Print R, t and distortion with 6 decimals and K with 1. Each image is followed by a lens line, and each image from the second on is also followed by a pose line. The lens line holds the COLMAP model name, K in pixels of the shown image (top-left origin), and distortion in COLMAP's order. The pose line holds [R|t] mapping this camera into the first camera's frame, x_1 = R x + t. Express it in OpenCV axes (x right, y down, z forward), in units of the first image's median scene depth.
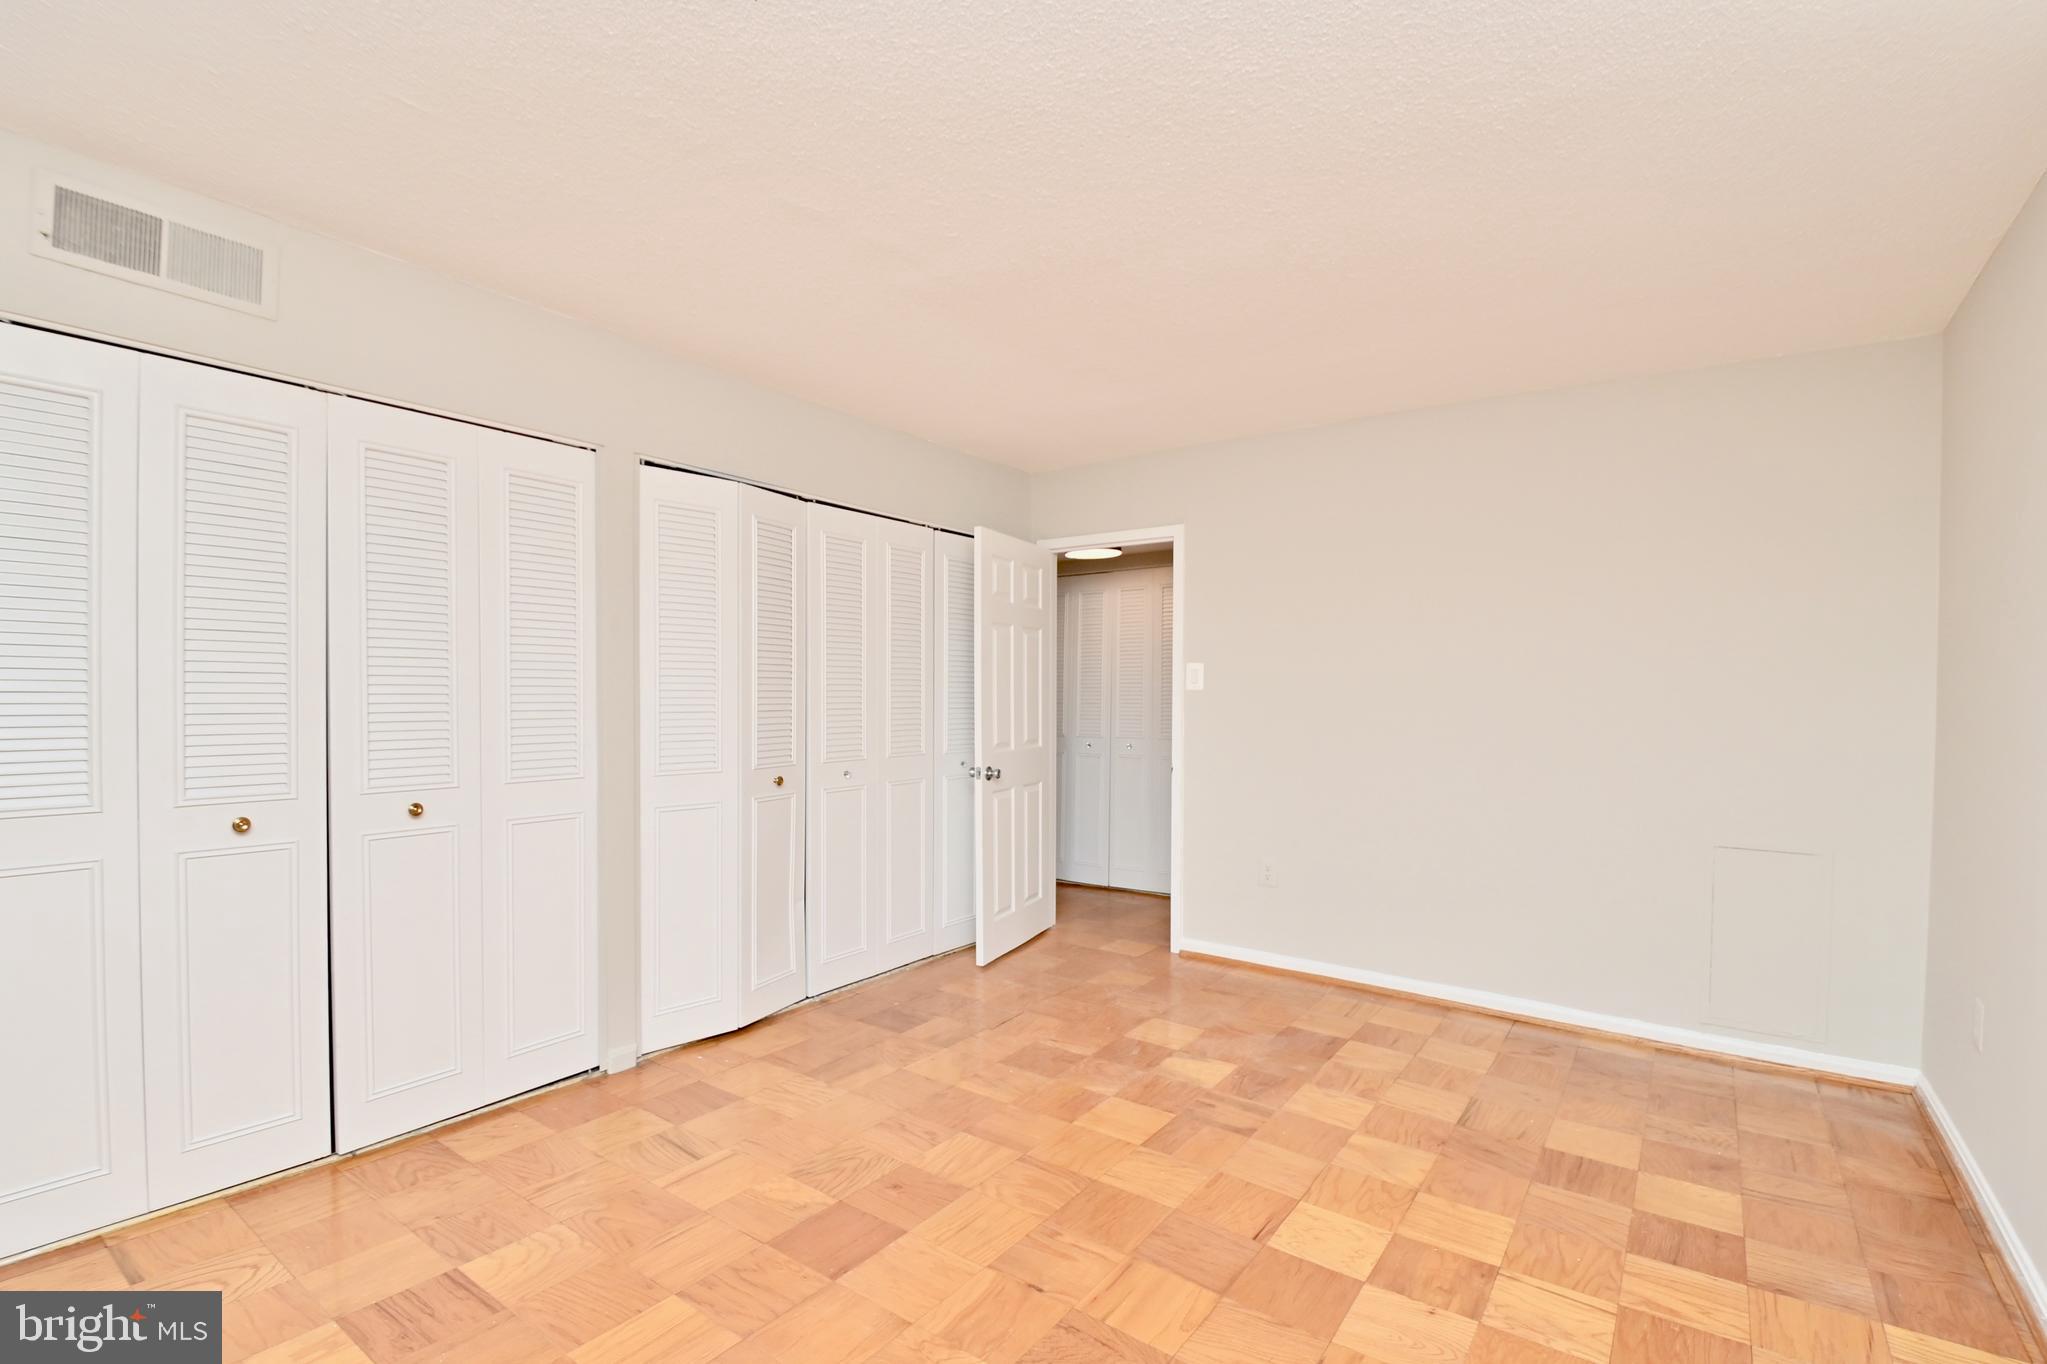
lens RADIAL K [[903.3, 0, 1055.4], [0, 903.3, 728.0], [0, 0, 1]] dist [0.006212, -0.016495]
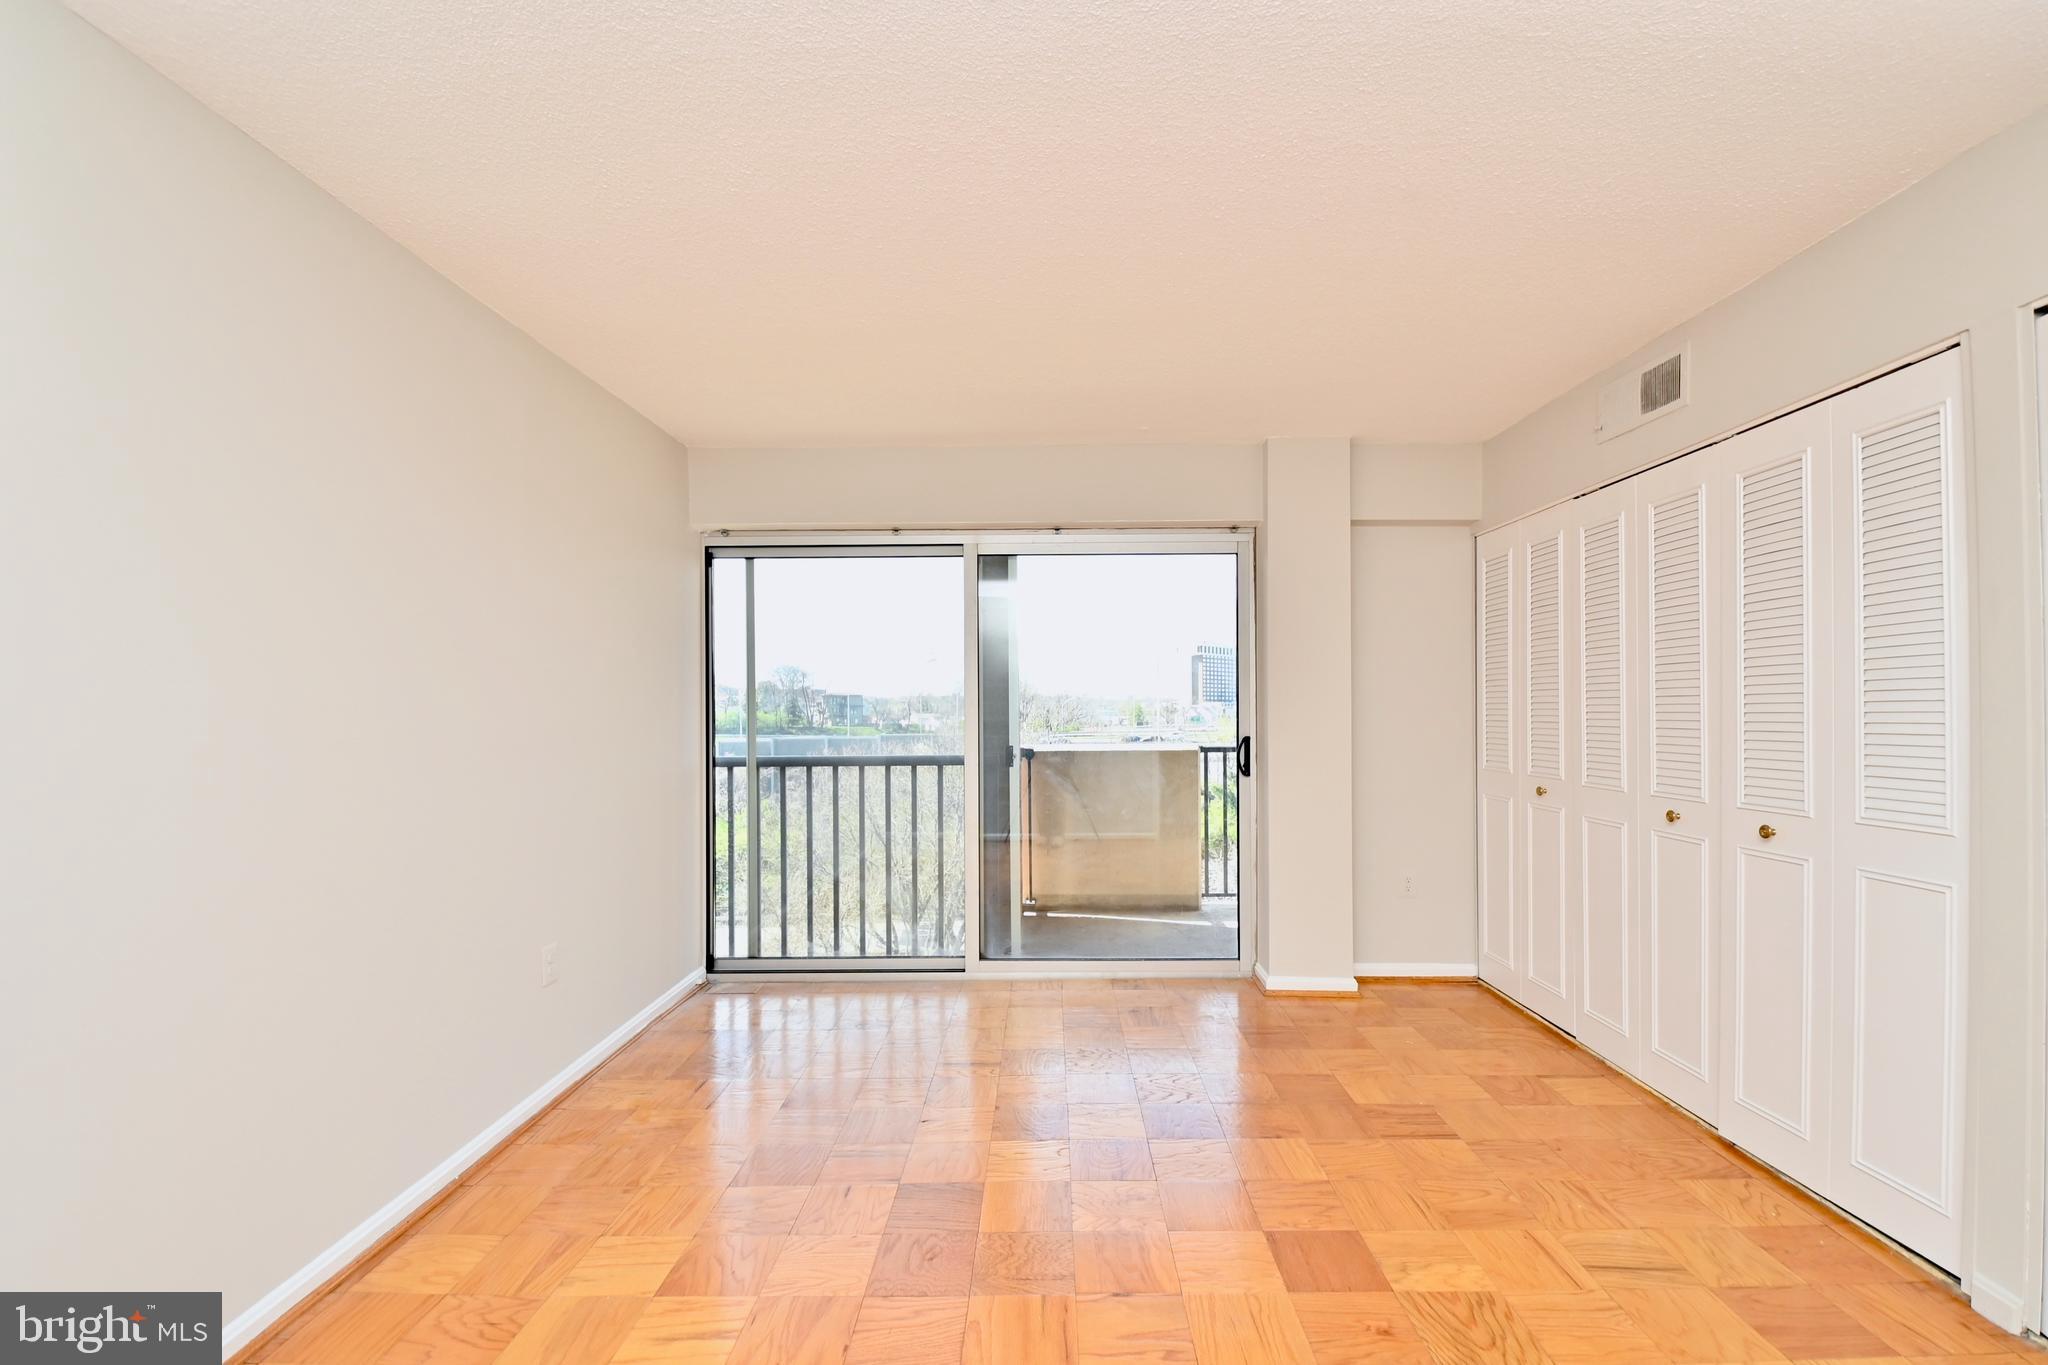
lens RADIAL K [[903.8, 0, 1036.2], [0, 903.8, 708.7], [0, 0, 1]] dist [0.006212, -0.016495]
pose [[-0.831006, -0.004723, -0.556243, 0.476765], [-0.020680, 0.999535, 0.022409, -0.044353], [0.555879, 0.030125, -0.830717, 1.351356]]
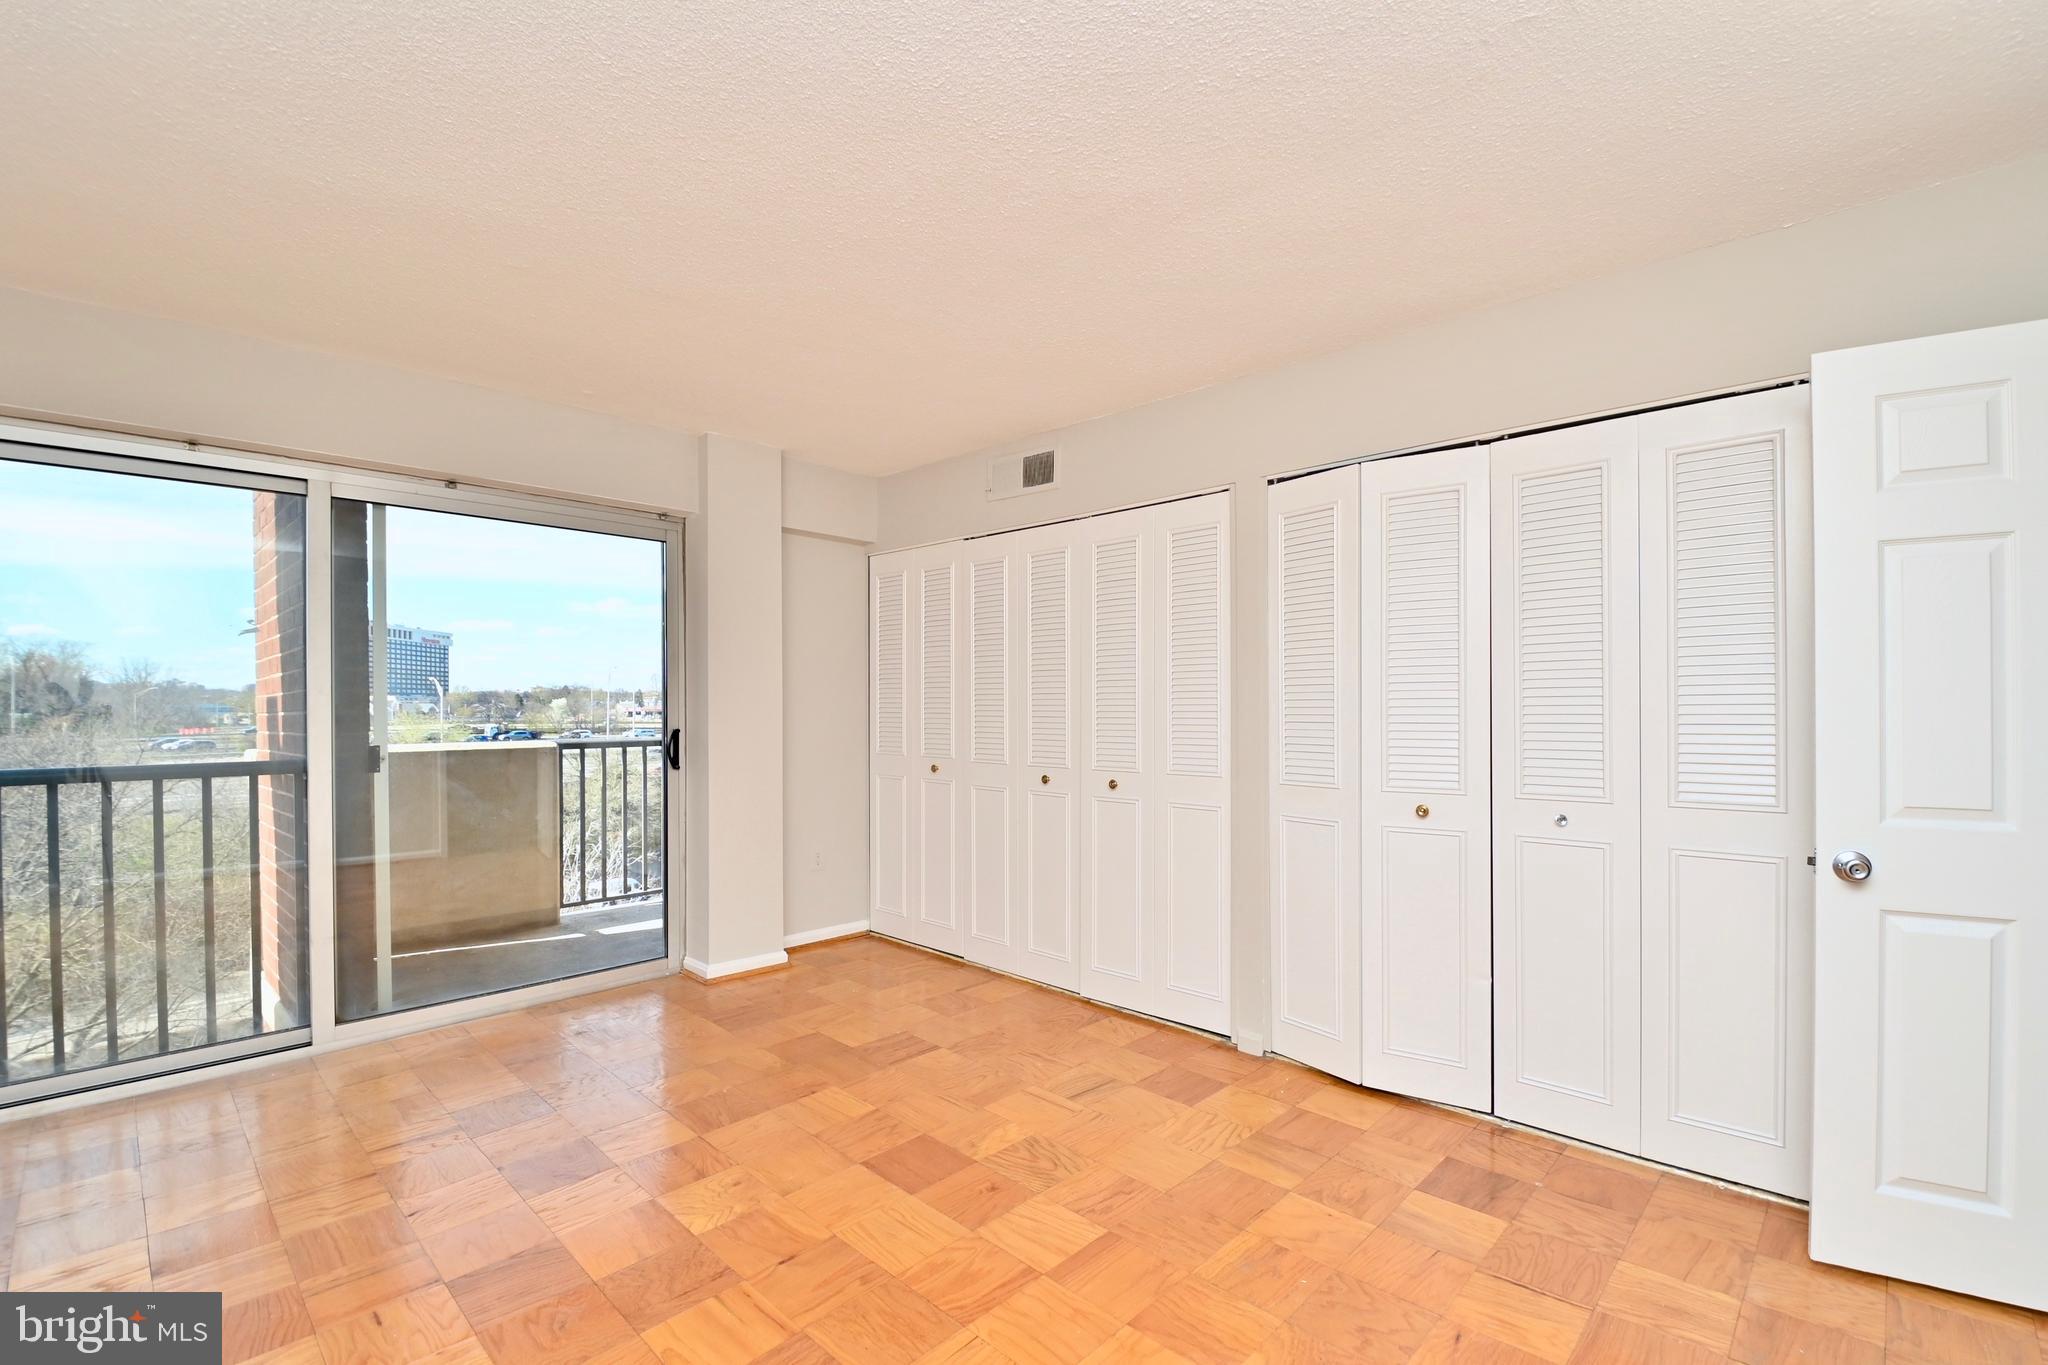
lens RADIAL K [[903.8, 0, 1046.0], [0, 903.8, 706.8], [0, 0, 1]] dist [0.006212, -0.016495]
pose [[-0.145762, -0.005971, -0.989302, 0.749690], [-0.035777, 0.999360, -0.000760, -0.027453], [0.988673, 0.035283, -0.145882, 1.092071]]
